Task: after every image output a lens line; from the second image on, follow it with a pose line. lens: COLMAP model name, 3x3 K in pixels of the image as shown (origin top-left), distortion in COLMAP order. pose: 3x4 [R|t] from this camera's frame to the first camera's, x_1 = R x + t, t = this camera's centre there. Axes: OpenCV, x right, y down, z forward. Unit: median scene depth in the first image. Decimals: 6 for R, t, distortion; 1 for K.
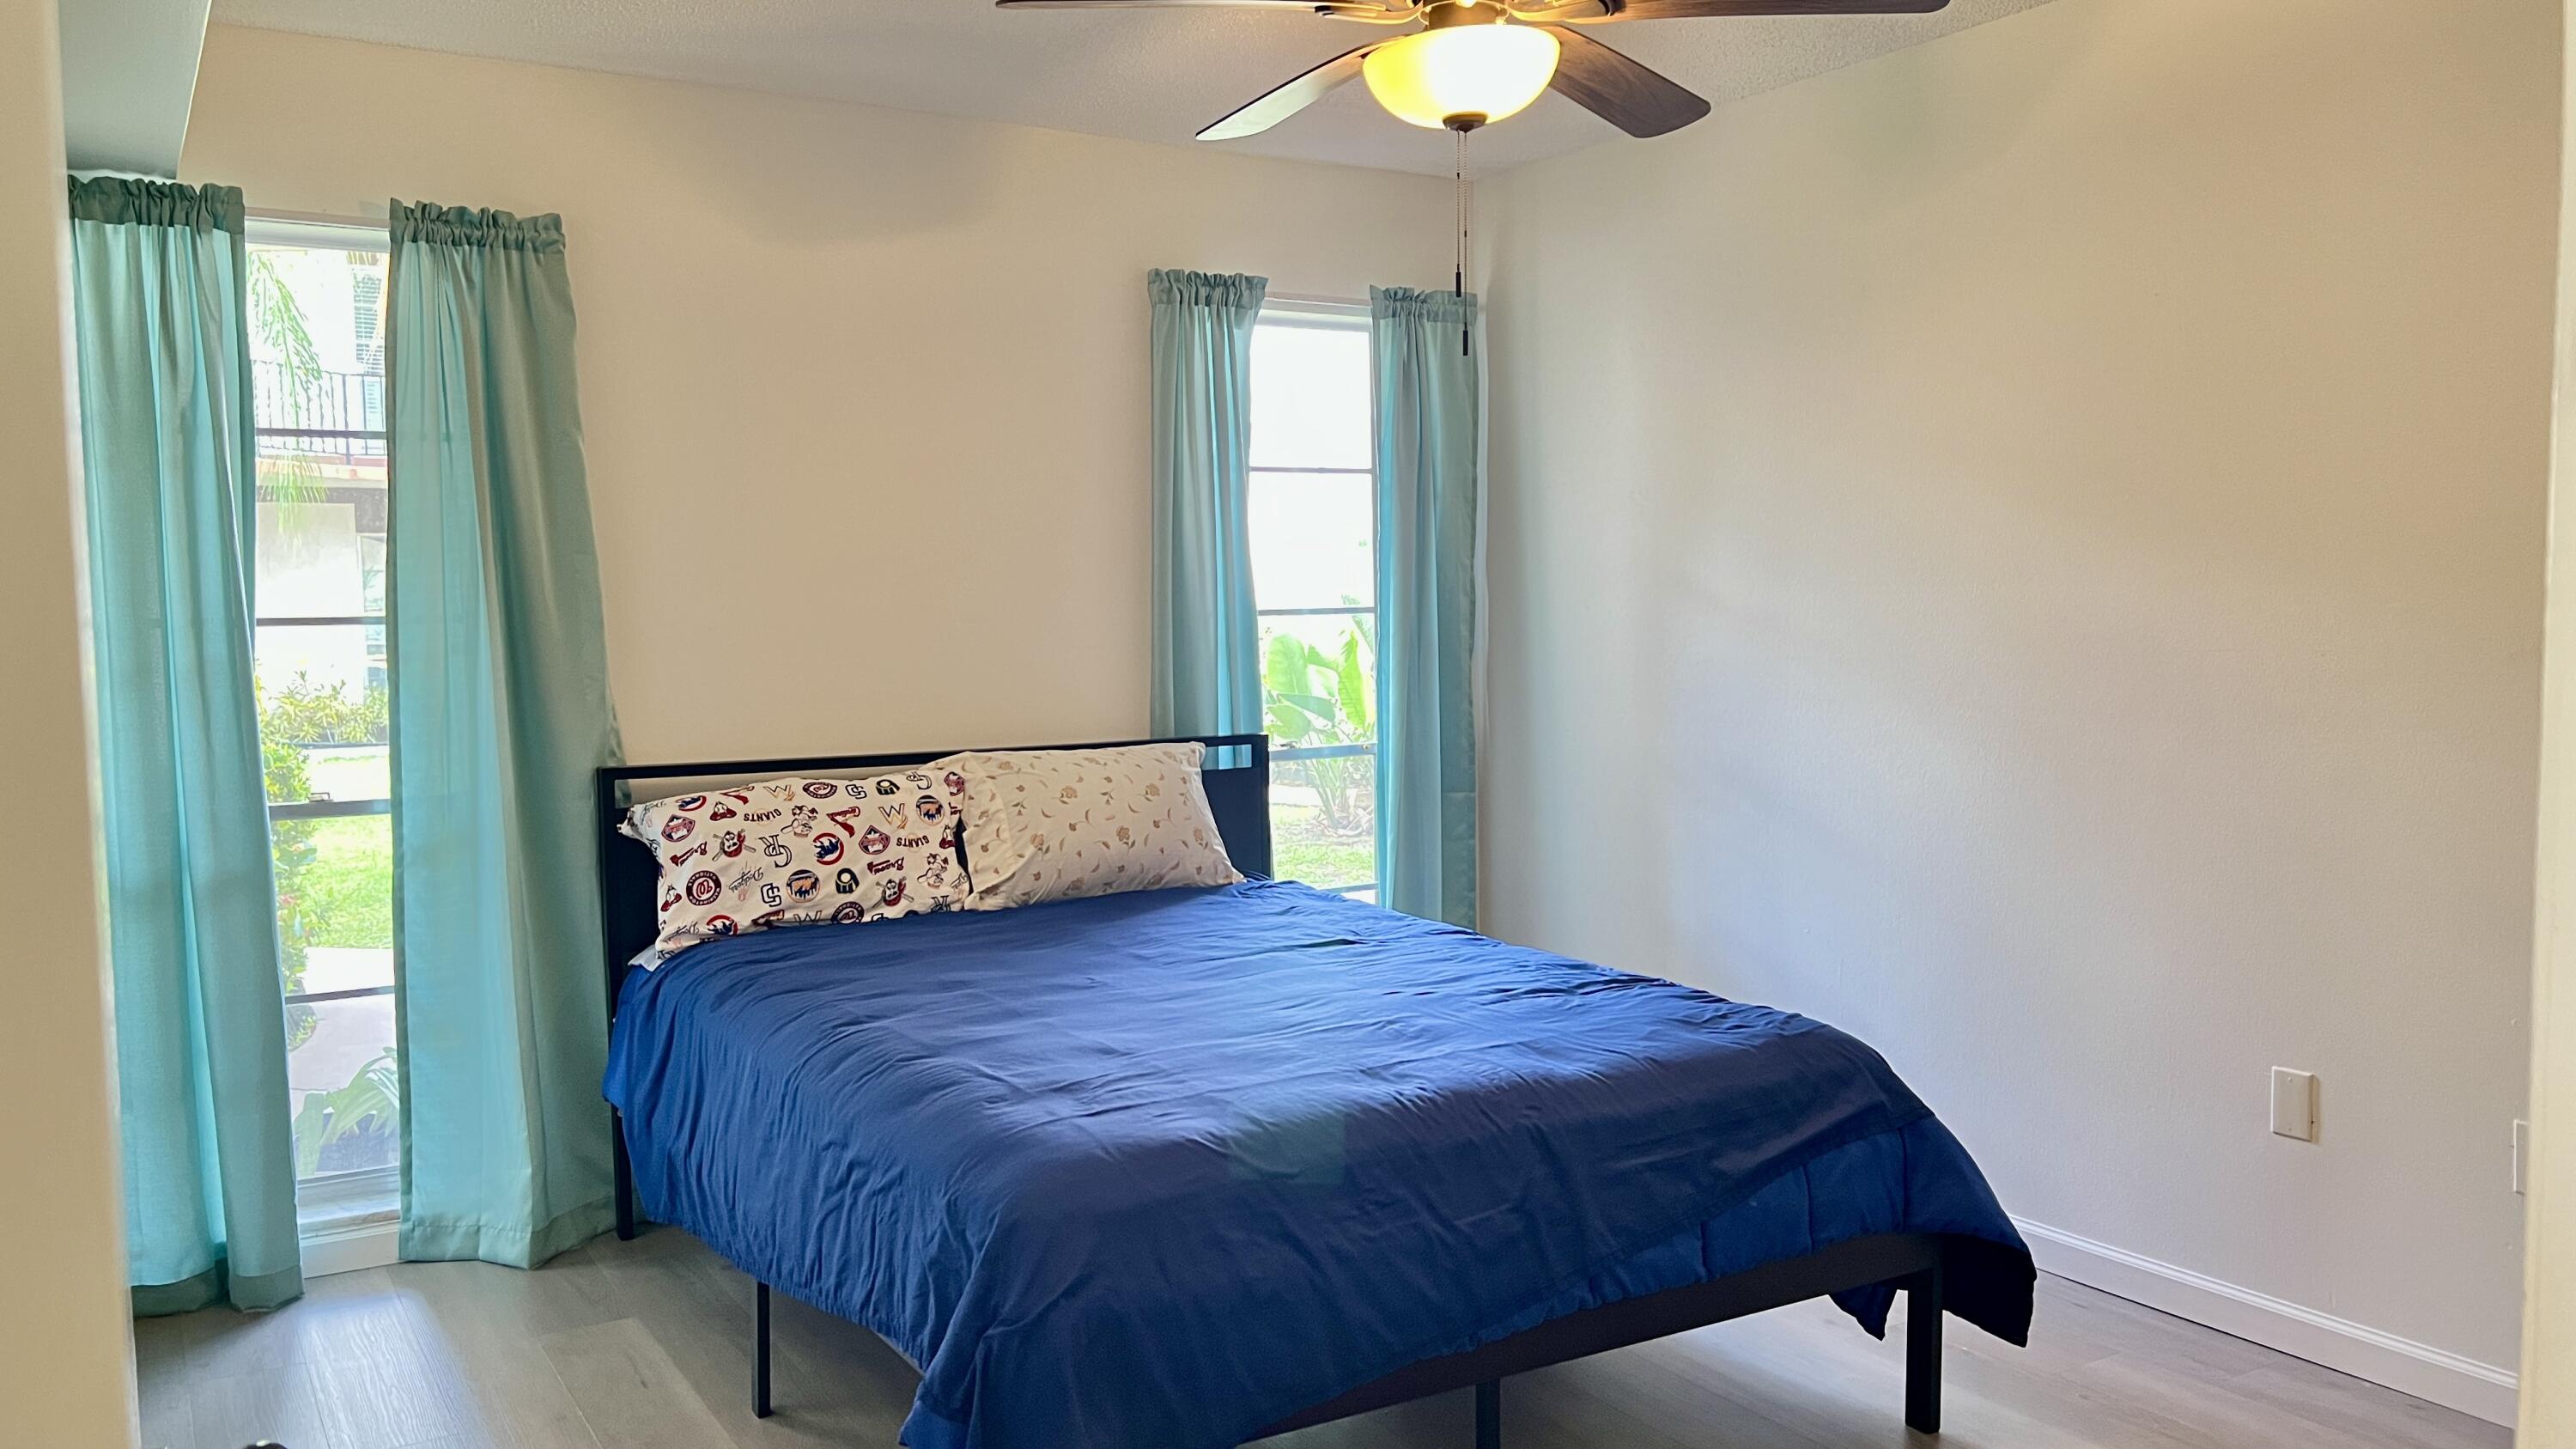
lens RADIAL K [[1910.1, 0, 1288.9], [0, 1910.1, 732.8], [0, 0, 1]] dist [0.033185, 0.004031]
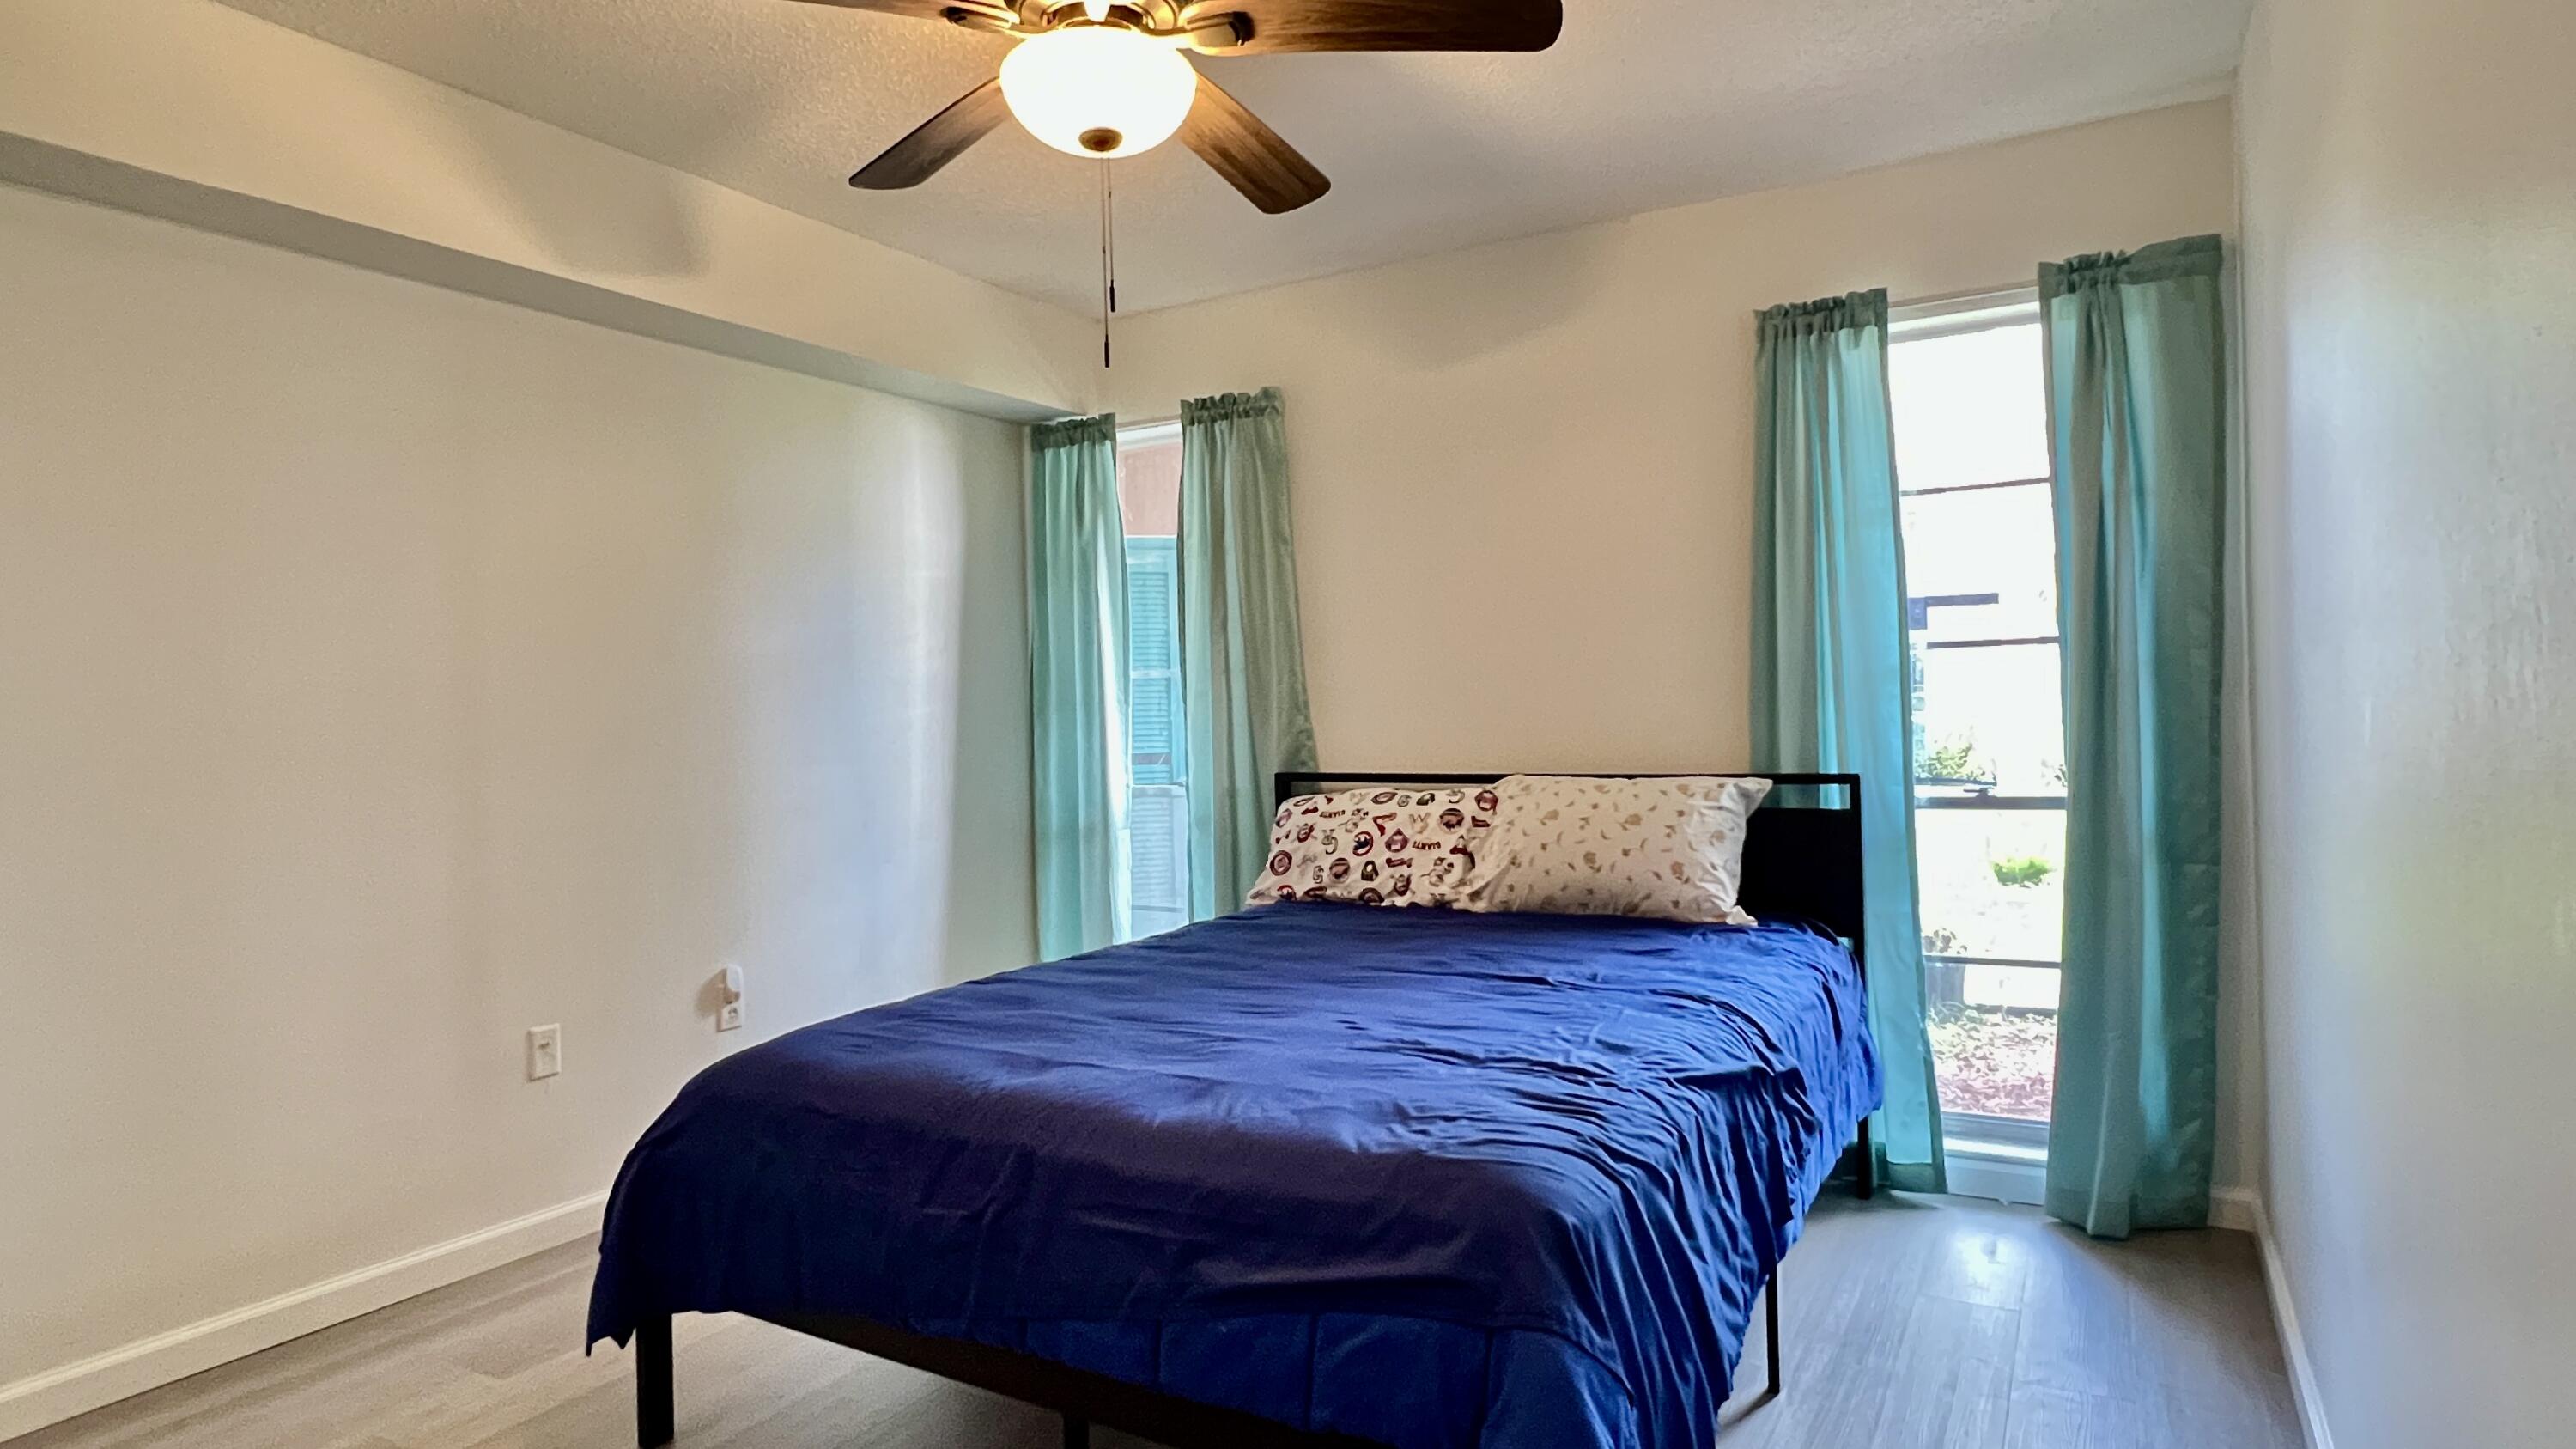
lens RADIAL K [[1407.8, 0, 1286.8], [0, 1407.8, 721.8], [0, 0, 1]] dist [0.007969, 0.000597]
pose [[0.489036, 0.008160, -0.872226, 0.531376], [-0.045502, 0.998833, -0.016167, -0.002146], [0.871076, 0.047594, 0.488837, 0.494078]]
